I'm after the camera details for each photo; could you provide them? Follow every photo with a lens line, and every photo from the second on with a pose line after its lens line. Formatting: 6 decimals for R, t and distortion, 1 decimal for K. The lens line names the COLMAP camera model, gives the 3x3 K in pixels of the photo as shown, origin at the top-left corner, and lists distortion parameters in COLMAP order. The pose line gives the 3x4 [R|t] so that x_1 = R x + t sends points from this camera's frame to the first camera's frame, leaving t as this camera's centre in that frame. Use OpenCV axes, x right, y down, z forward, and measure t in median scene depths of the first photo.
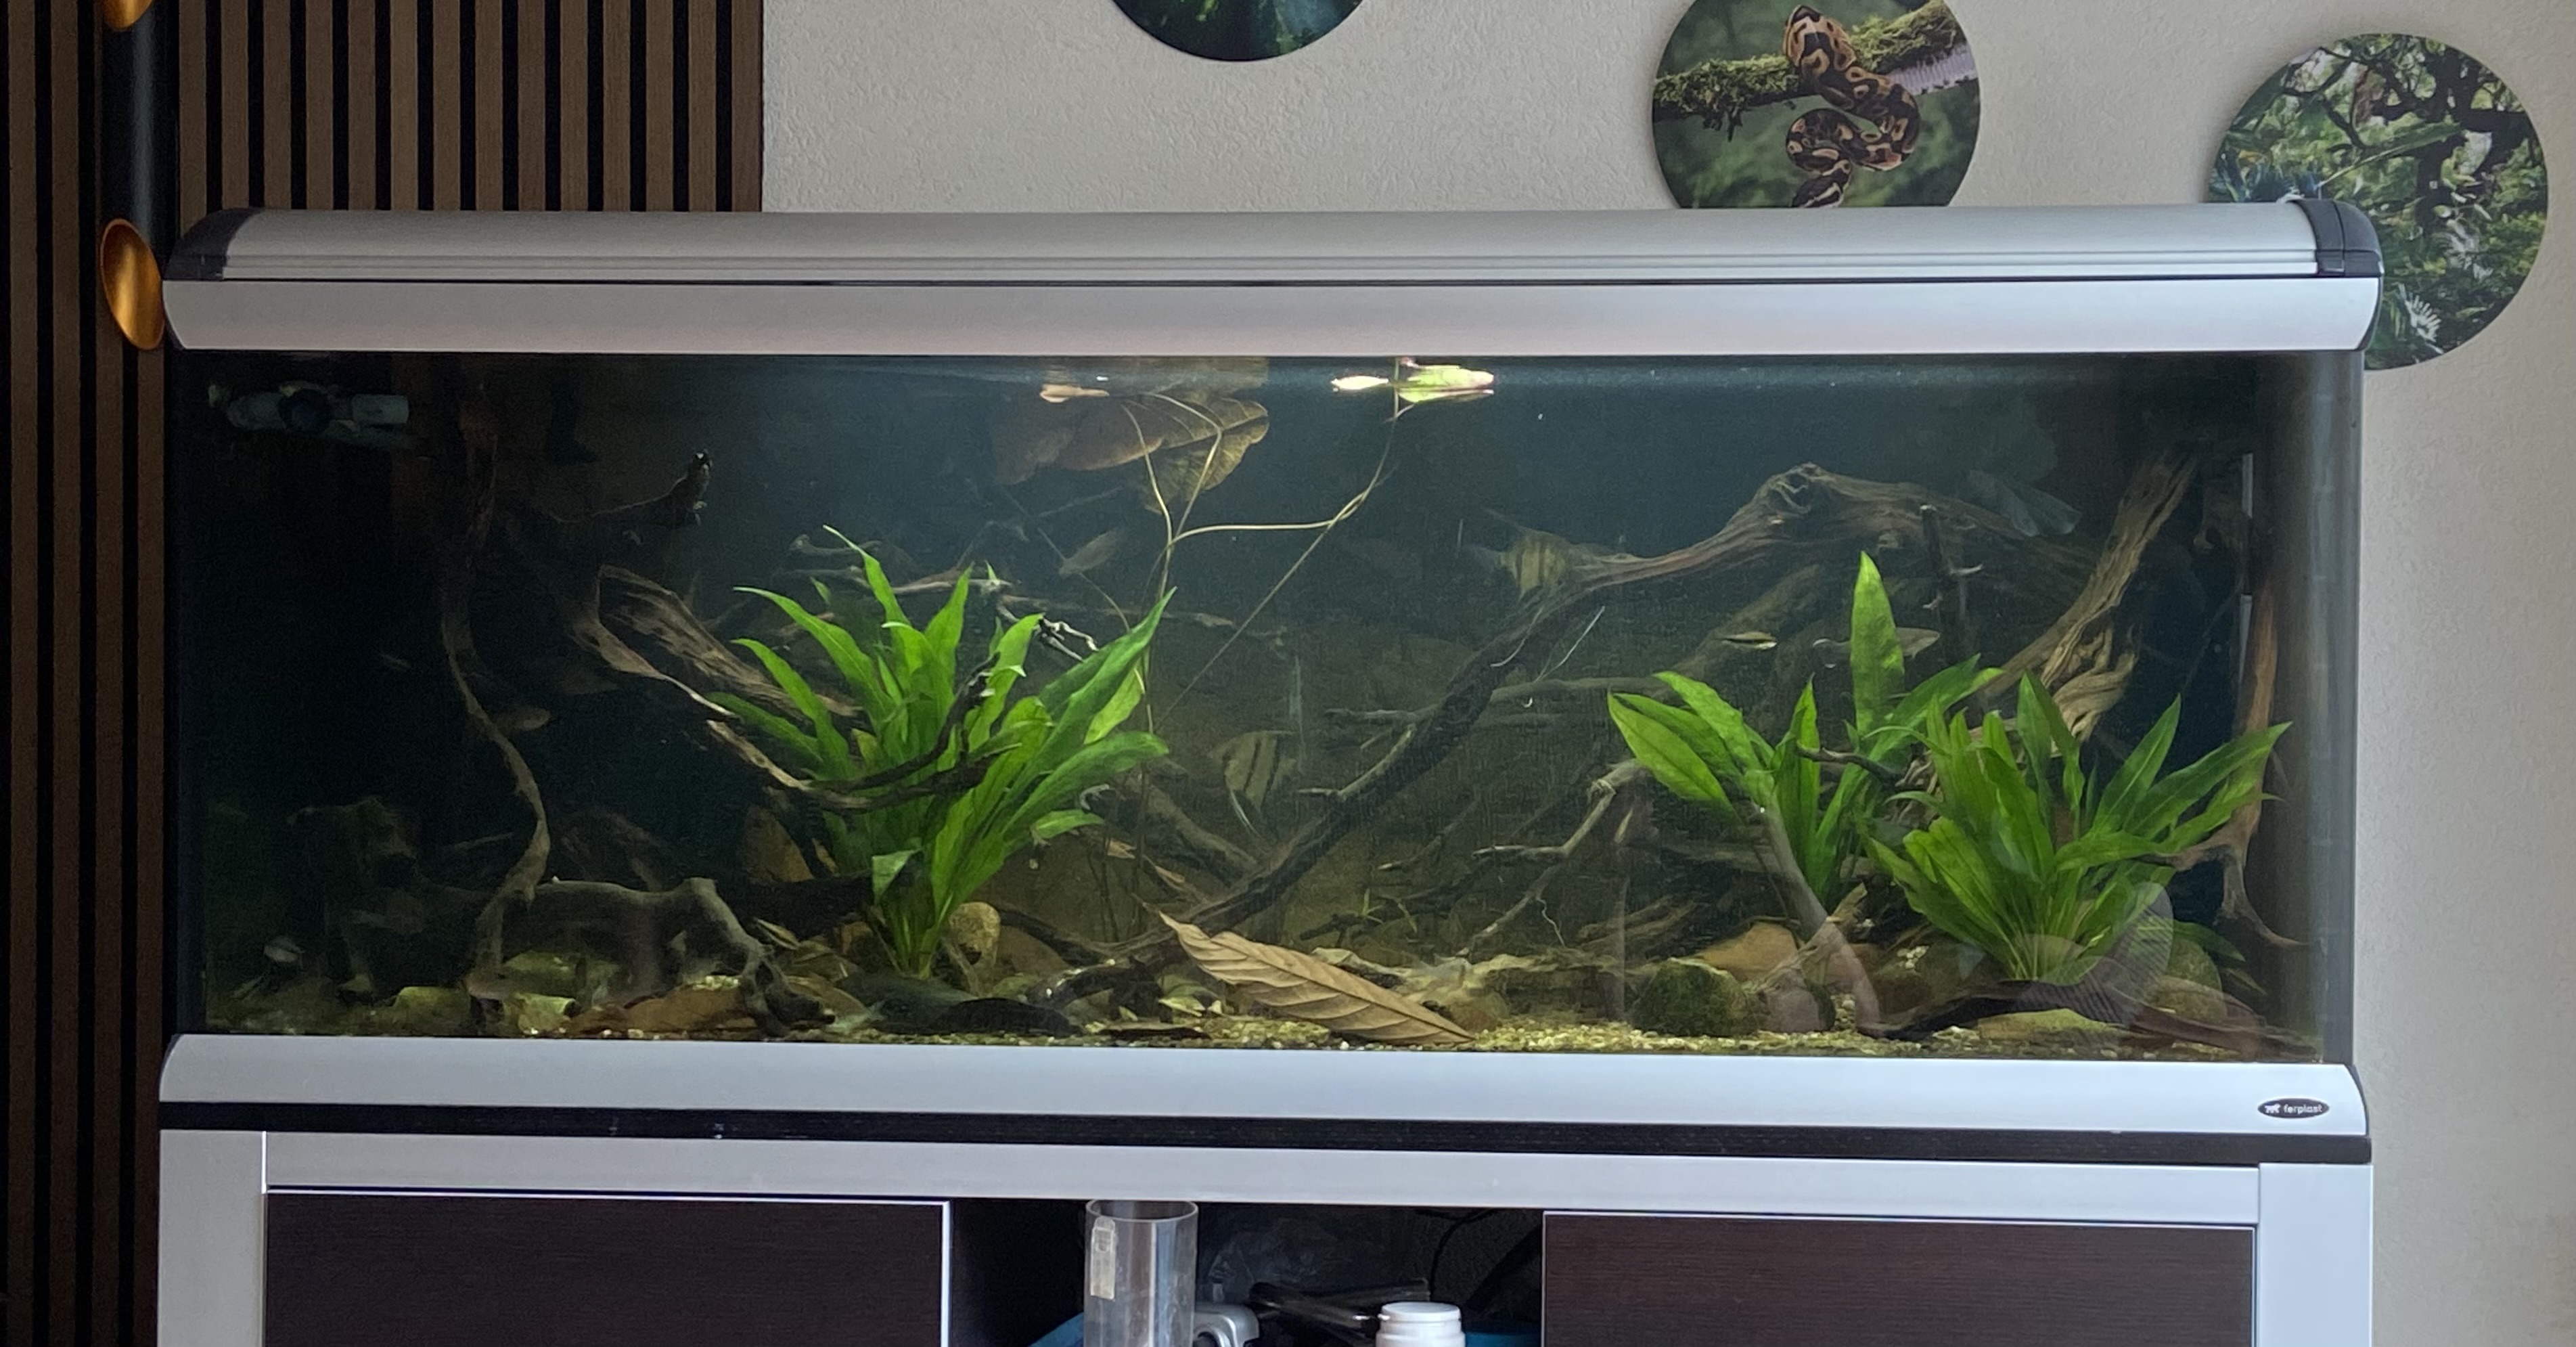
lens RADIAL K [[3684.0, 0, 1357.7], [0, 3684.0, 828.1], [0, 0, 1]] dist [0.093415, 0.028507]
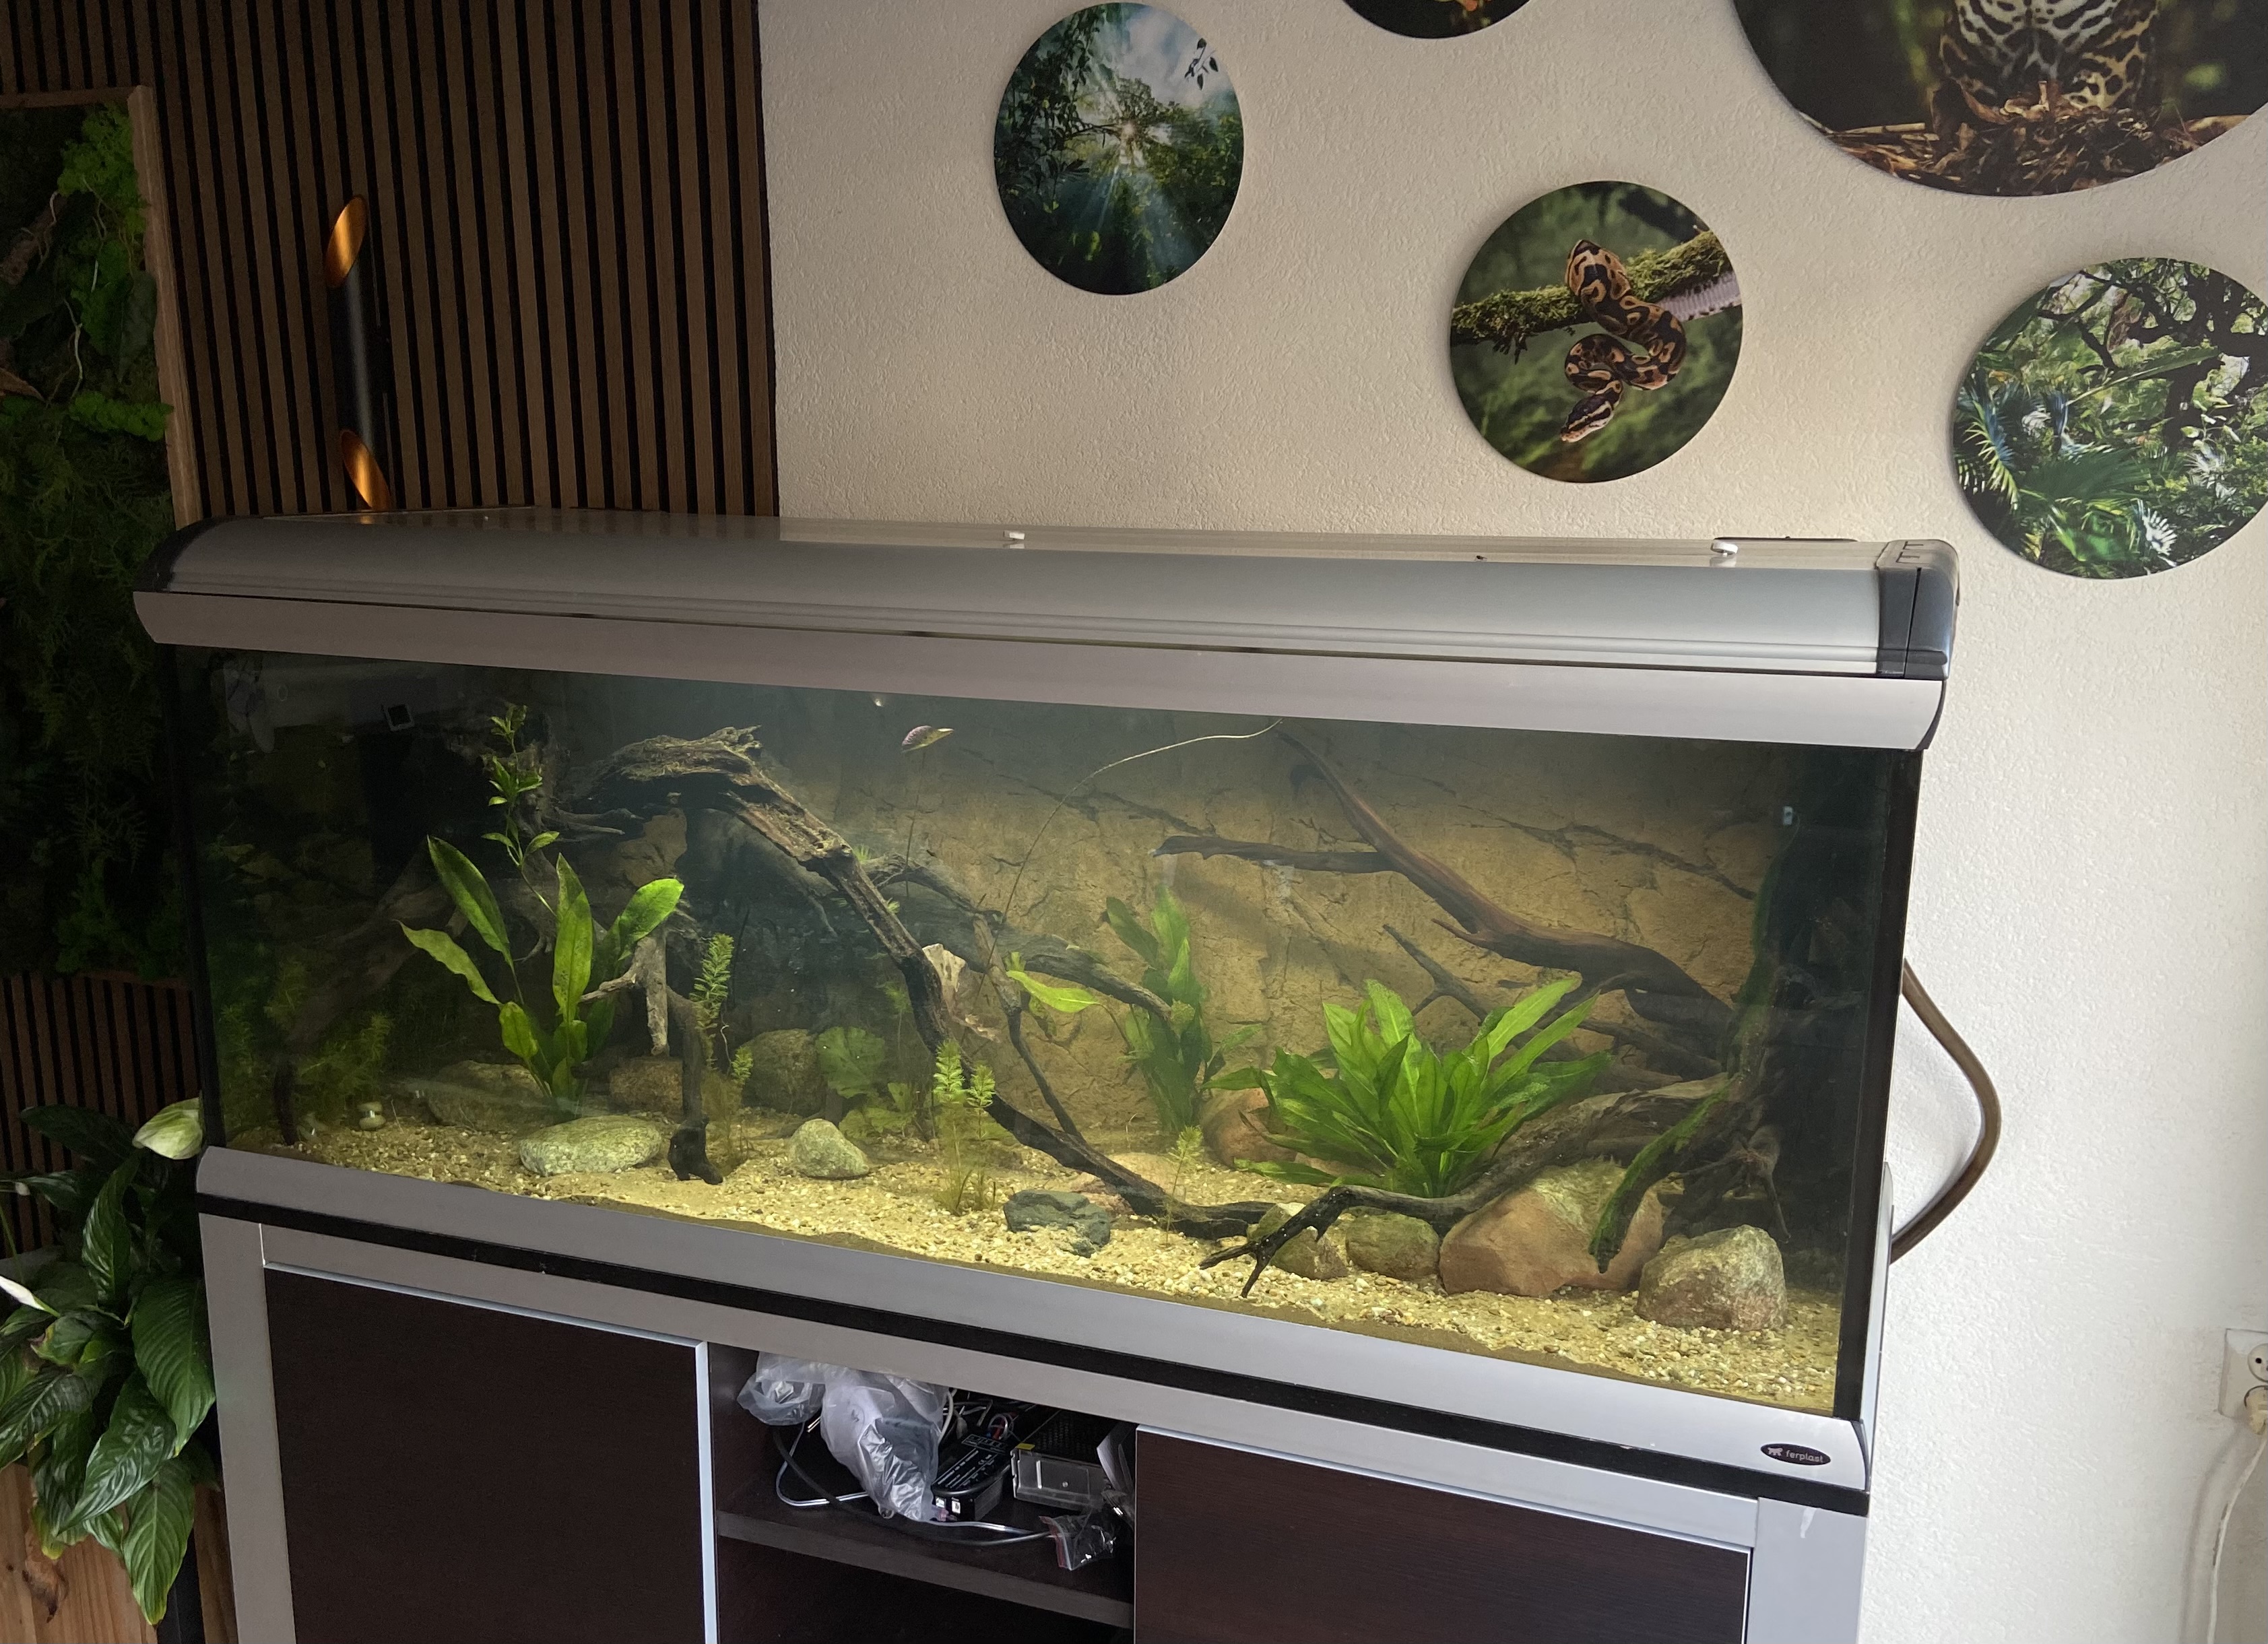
lens RADIAL K [[2054.8, 0, 1119.4], [0, 2054.8, 907.6], [0, 0, 1]] dist [0.125766, -0.160595]
pose [[0.957089, 0.064399, -0.282548, 0.177286], [-0.000760, 0.975551, 0.219774, -0.163610], [0.289793, -0.210129, 0.933738, 0.327491]]
